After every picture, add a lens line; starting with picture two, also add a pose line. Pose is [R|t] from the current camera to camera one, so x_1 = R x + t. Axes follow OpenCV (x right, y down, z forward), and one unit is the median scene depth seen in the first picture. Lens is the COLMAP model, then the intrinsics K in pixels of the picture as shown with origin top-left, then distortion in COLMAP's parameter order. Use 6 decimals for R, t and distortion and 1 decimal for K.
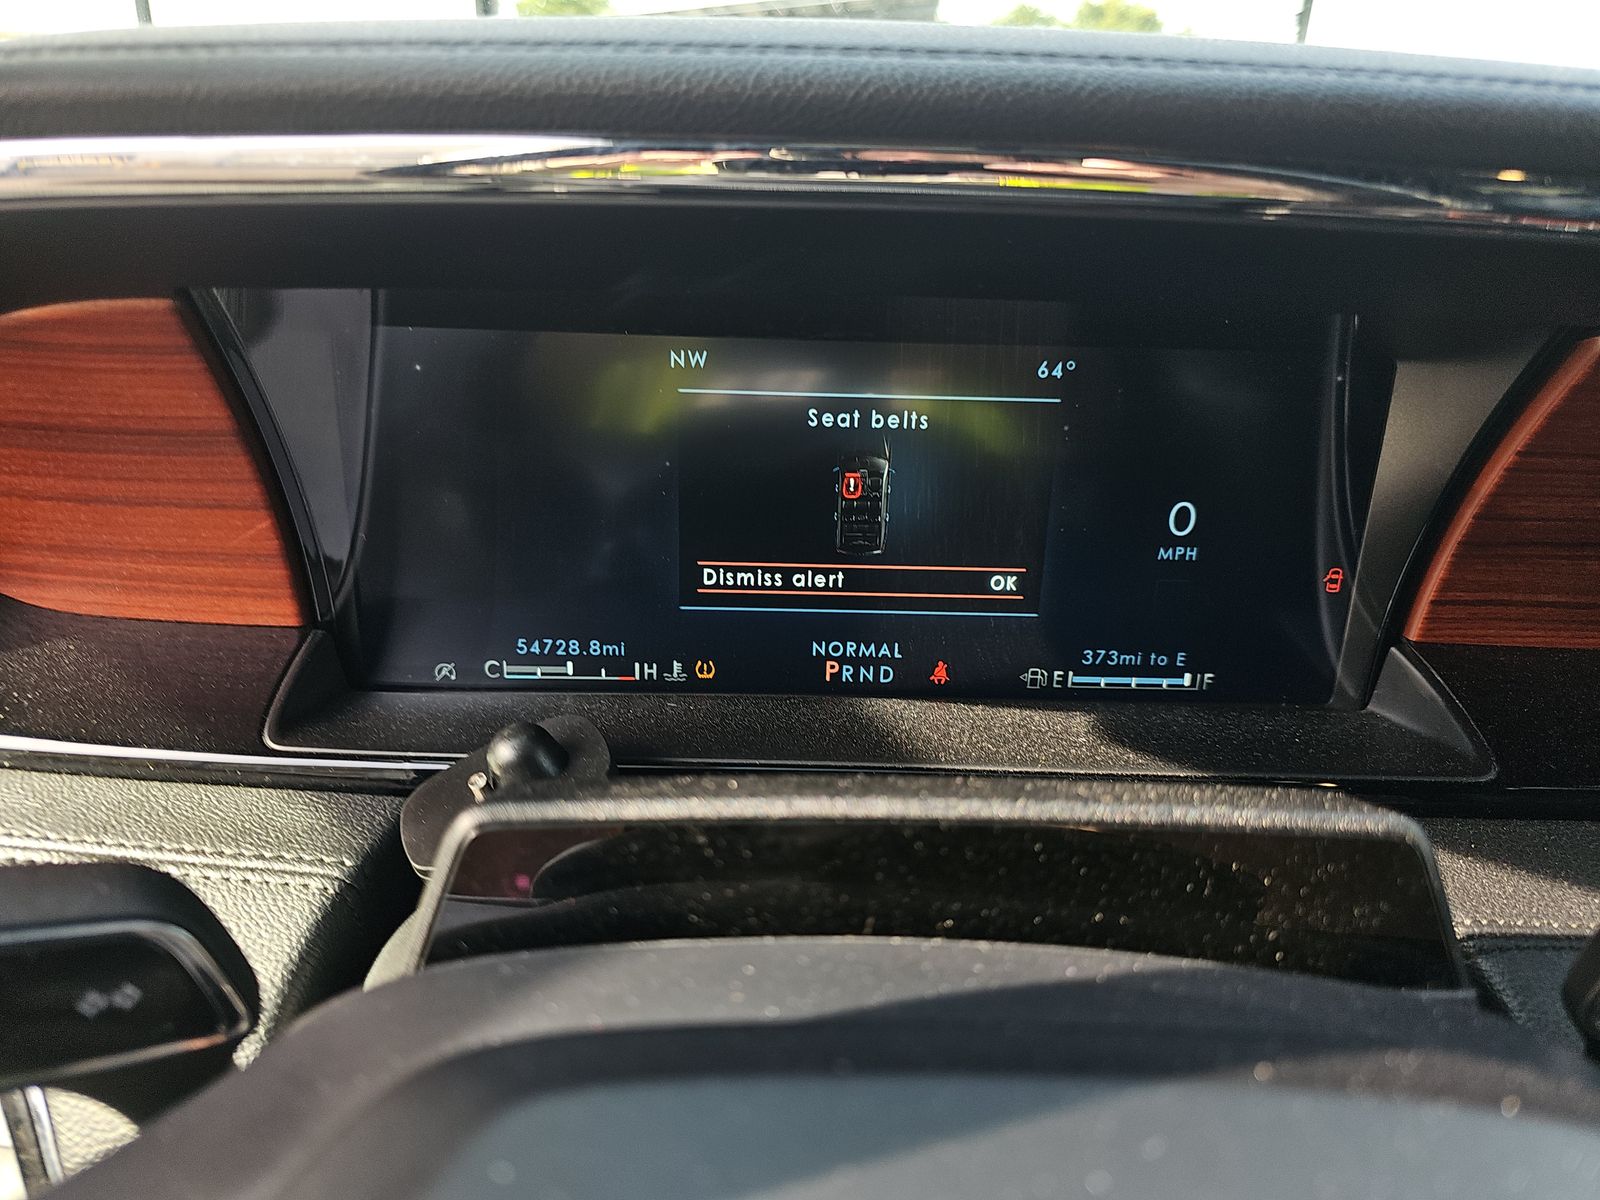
lens RADIAL K [[1066.9, 0, 805.5], [0, 1066.9, 583.5], [0, 0, 1]] dist [-0.002099, -0.002465]
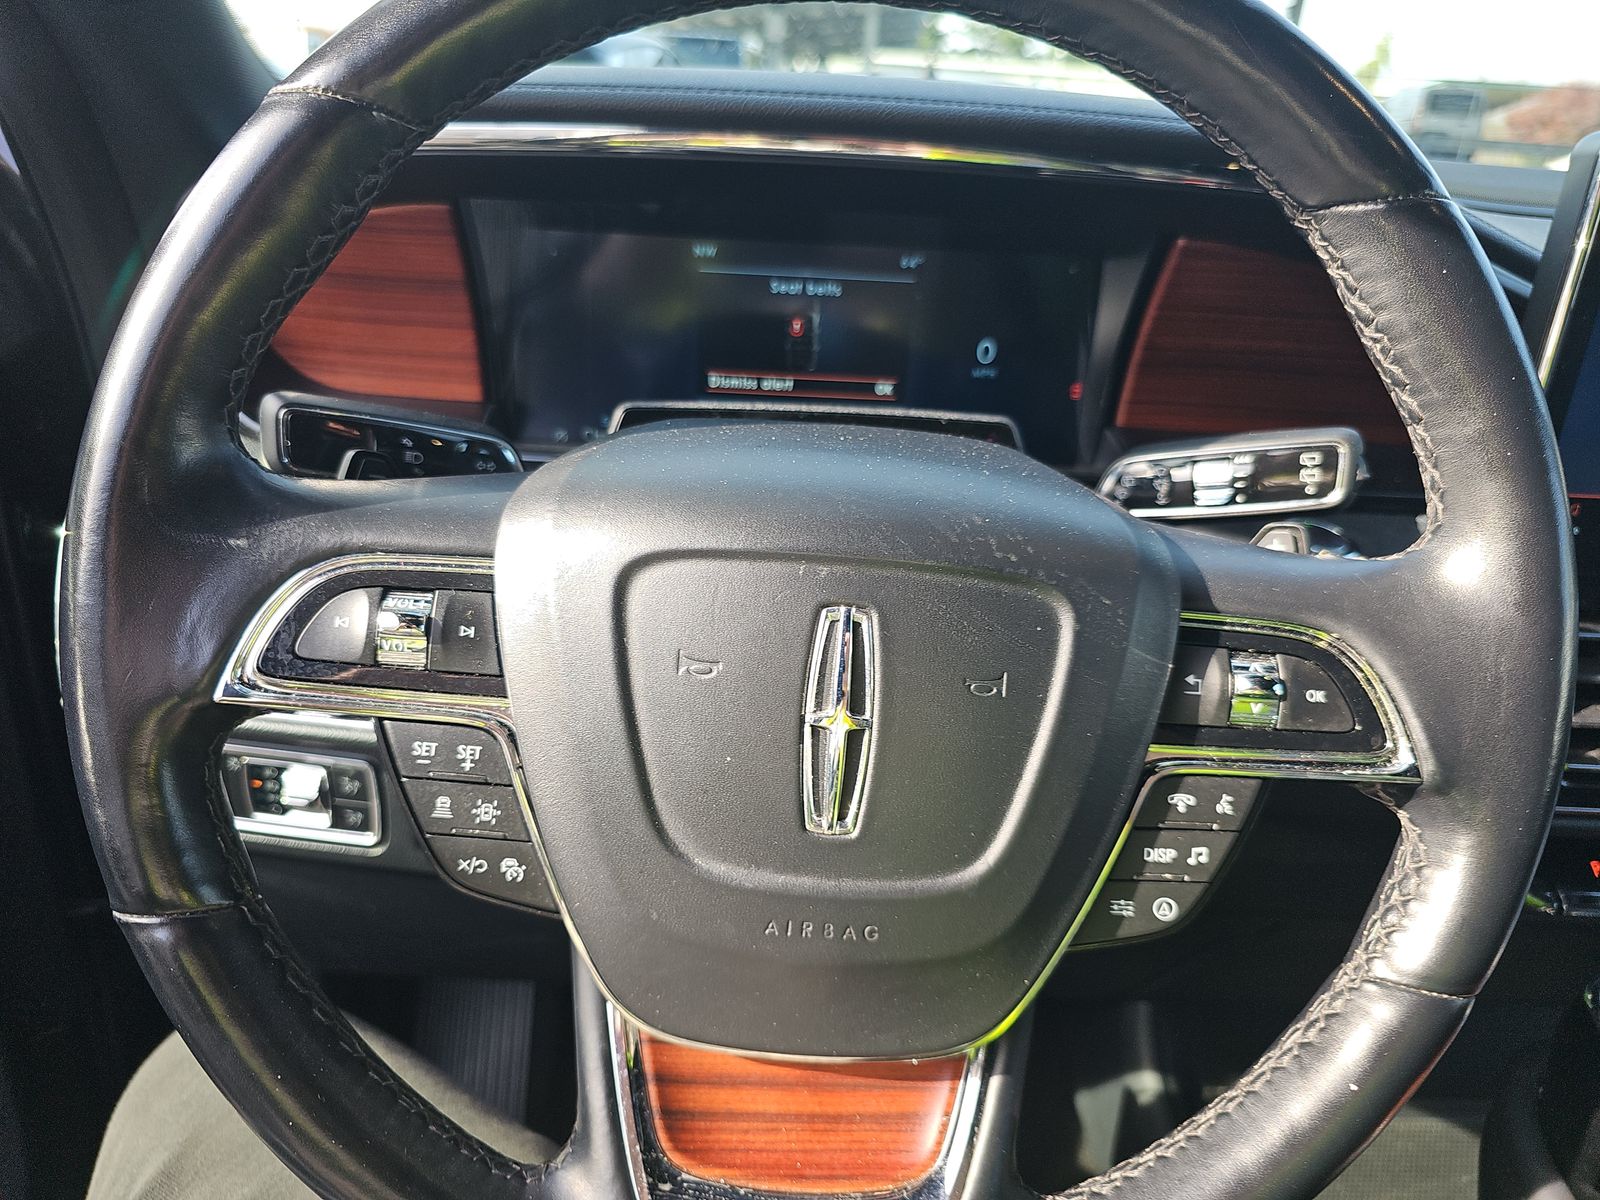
lens RADIAL K [[1075.0, 0, 800.0], [0, 1075.0, 600.0], [0, 0, 1]] dist [-0.000088, -0.001058]
pose [[0.999837, 0.016316, 0.007719, 0.043203], [-0.016528, 0.999464, 0.028245, 0.314694], [-0.007254, -0.028368, 0.999571, -0.805284]]
